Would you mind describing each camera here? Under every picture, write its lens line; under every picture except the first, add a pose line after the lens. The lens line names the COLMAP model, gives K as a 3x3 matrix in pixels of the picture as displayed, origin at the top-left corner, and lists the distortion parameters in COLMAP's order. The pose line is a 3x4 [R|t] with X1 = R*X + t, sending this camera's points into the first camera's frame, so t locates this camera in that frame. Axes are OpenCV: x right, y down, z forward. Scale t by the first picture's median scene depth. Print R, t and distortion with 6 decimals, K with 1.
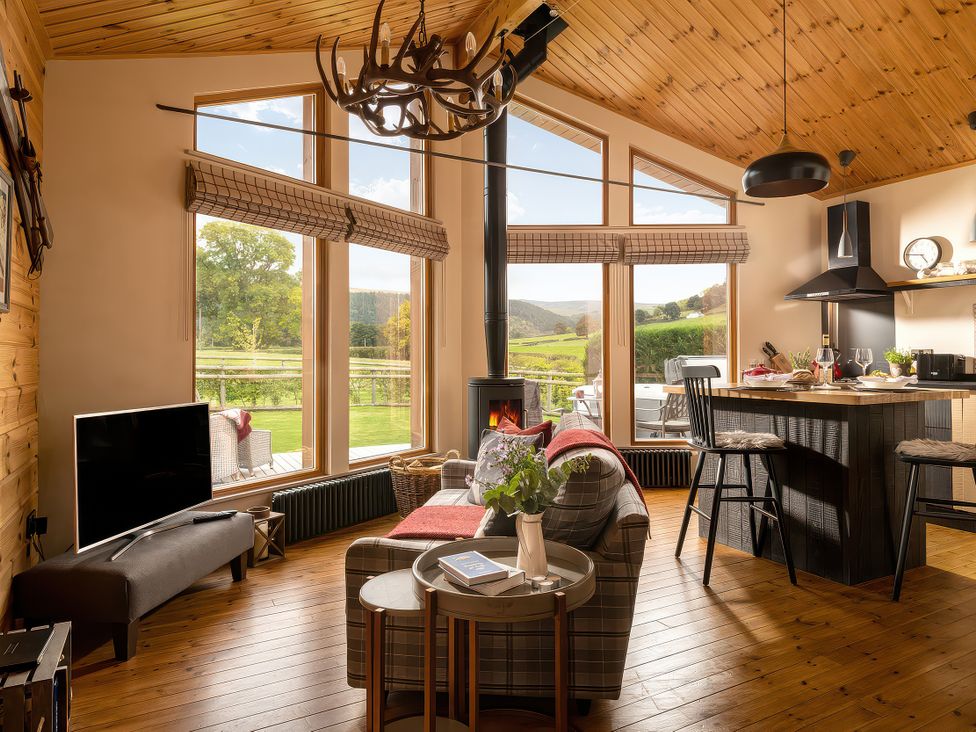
lens RADIAL K [[624.5, 0, 482.9], [0, 624.5, 347.5], [0, 0, 1]] dist [0.004027, -0.004353]
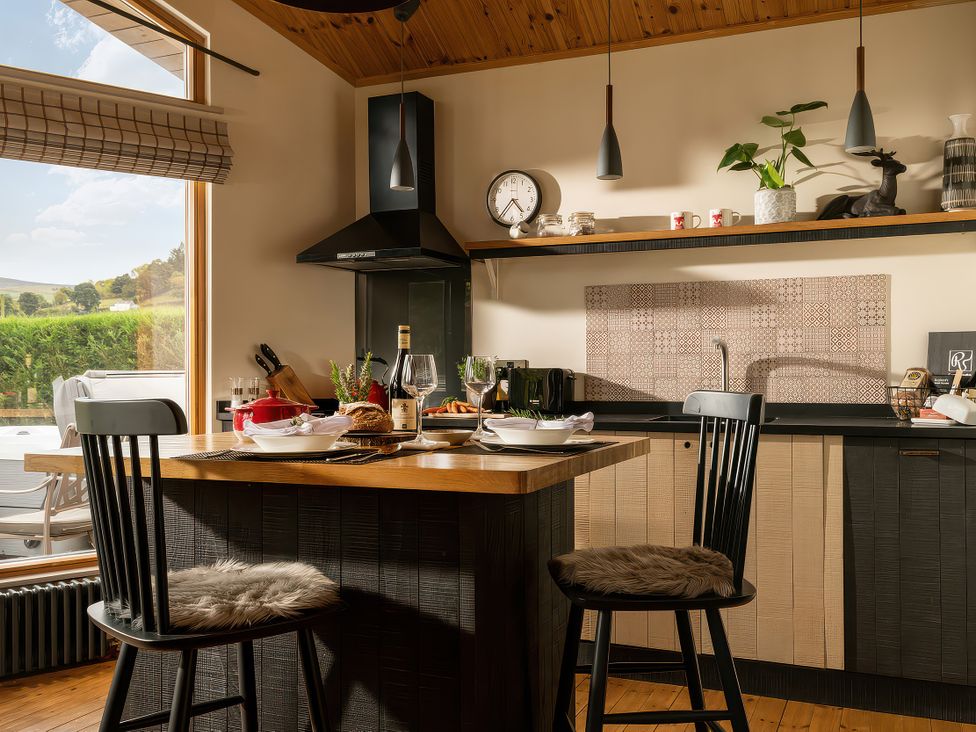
lens RADIAL K [[943.3, 0, 488.0], [0, 943.3, 366.0], [0, 0, 1]] dist [0.021925, 0.007756]
pose [[0.768250, 0.004150, 0.640136, 0.115982], [-0.009868, 0.999937, 0.005361, 0.003791], [-0.640074, -0.010436, 0.768243, 0.329135]]
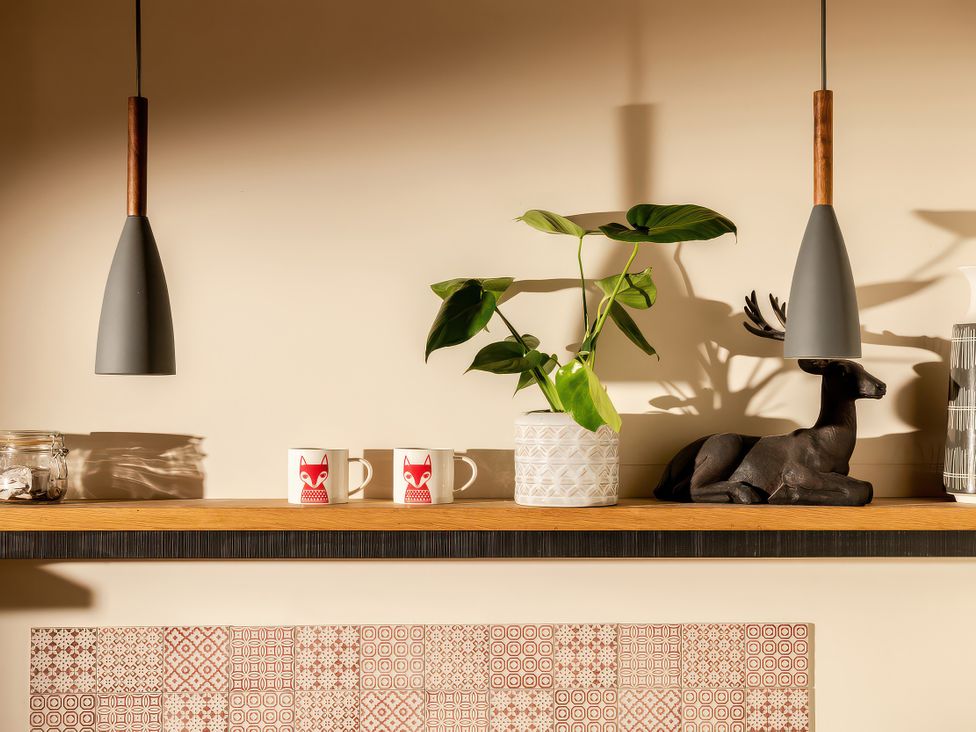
lens RADIAL K [[1453.3, 0, 488.0], [0, 1453.3, 366.0], [0, 0, 1]] dist [-0.004346, -0.045563]
pose [[0.386359, 0.008169, 0.922313, 0.357061], [-0.020151, 0.999797, -0.000414, -0.148059], [-0.922129, -0.018426, 0.386445, 0.615582]]
